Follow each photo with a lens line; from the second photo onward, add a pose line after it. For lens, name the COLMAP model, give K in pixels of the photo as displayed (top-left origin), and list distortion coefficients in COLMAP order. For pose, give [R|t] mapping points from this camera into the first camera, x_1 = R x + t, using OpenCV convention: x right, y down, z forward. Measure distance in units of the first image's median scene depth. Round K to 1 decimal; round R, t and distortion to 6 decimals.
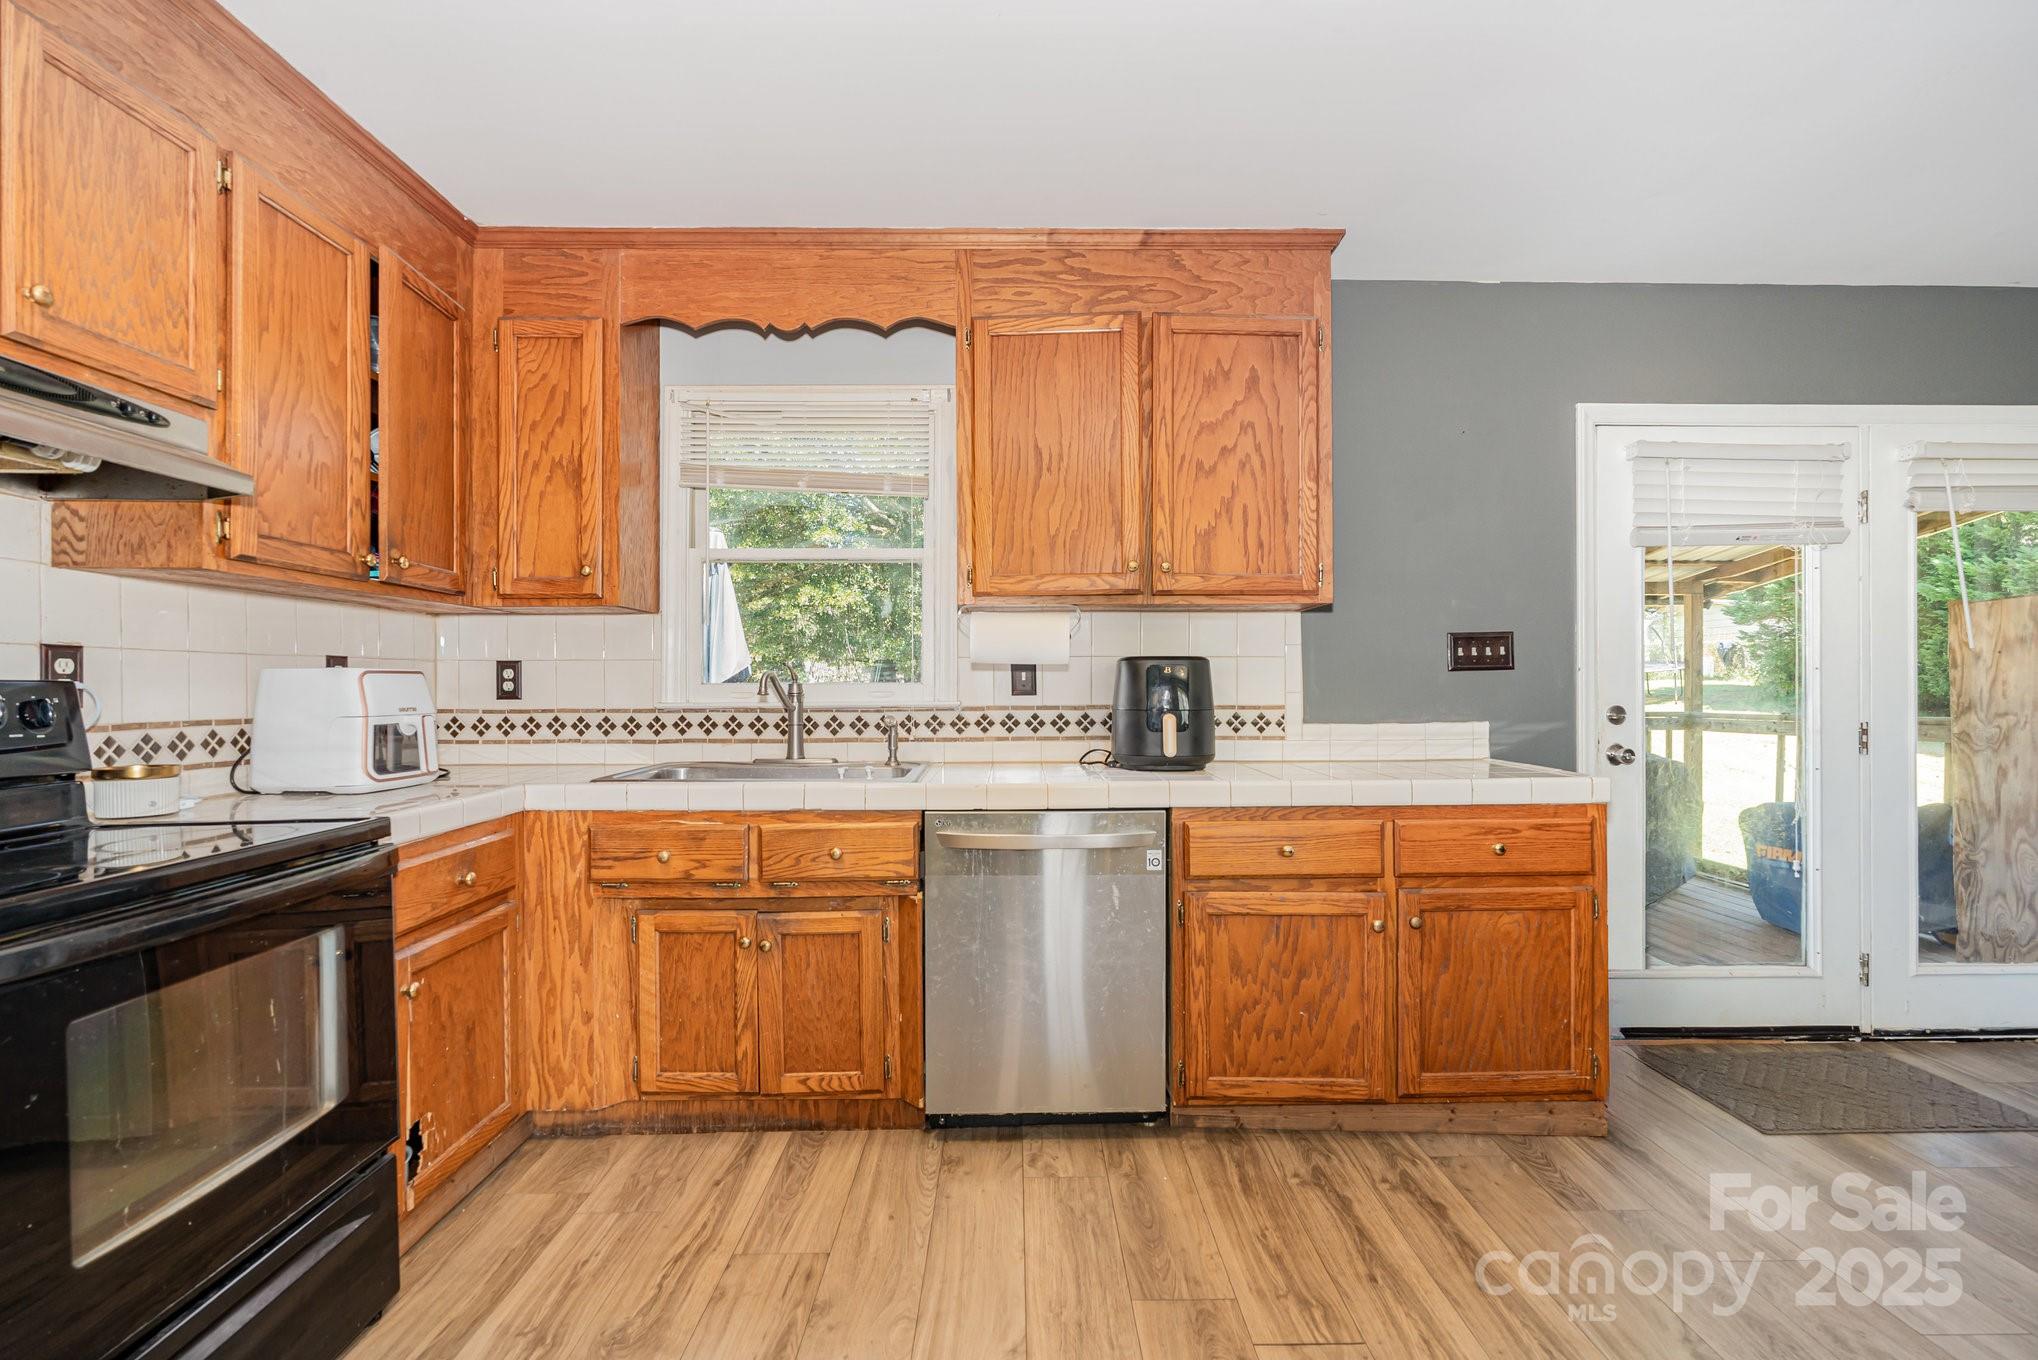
lens RADIAL K [[936.1, 0, 1031.5], [0, 936.1, 688.8], [0, 0, 1]] dist [-0.001766, 0.000306]
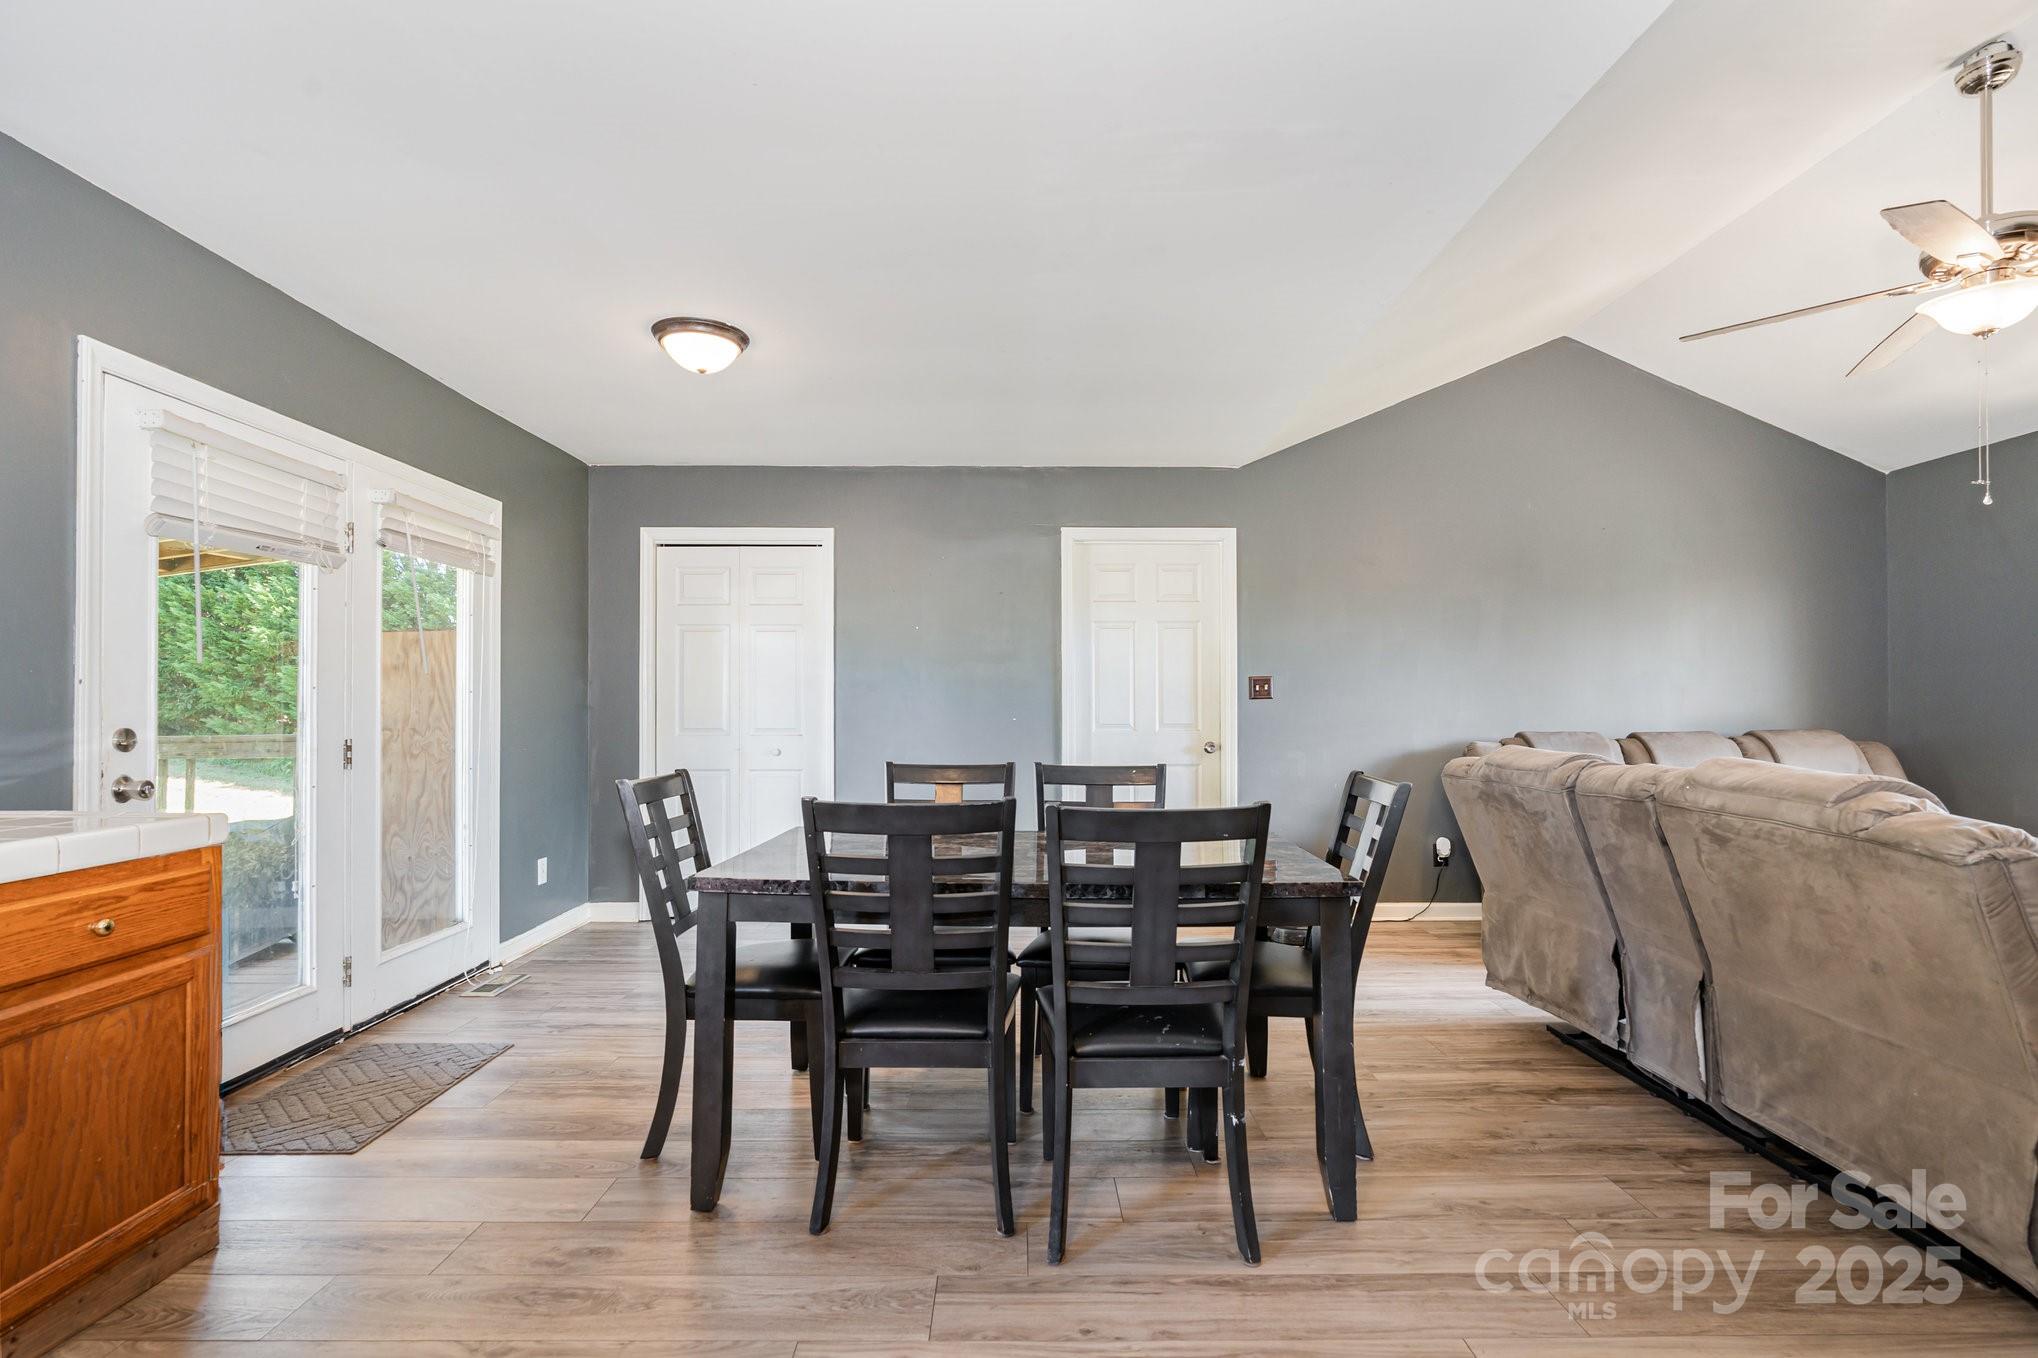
lens RADIAL K [[943.8, 0, 1026.8], [0, 943.8, 699.2], [0, 0, 1]] dist [-0.004666, 0.000741]
pose [[0.008807, 0.010711, 0.999904, -0.197192], [-0.000684, 0.999942, -0.010706, 0.001282], [-0.999961, -0.000590, 0.008814, 0.244674]]
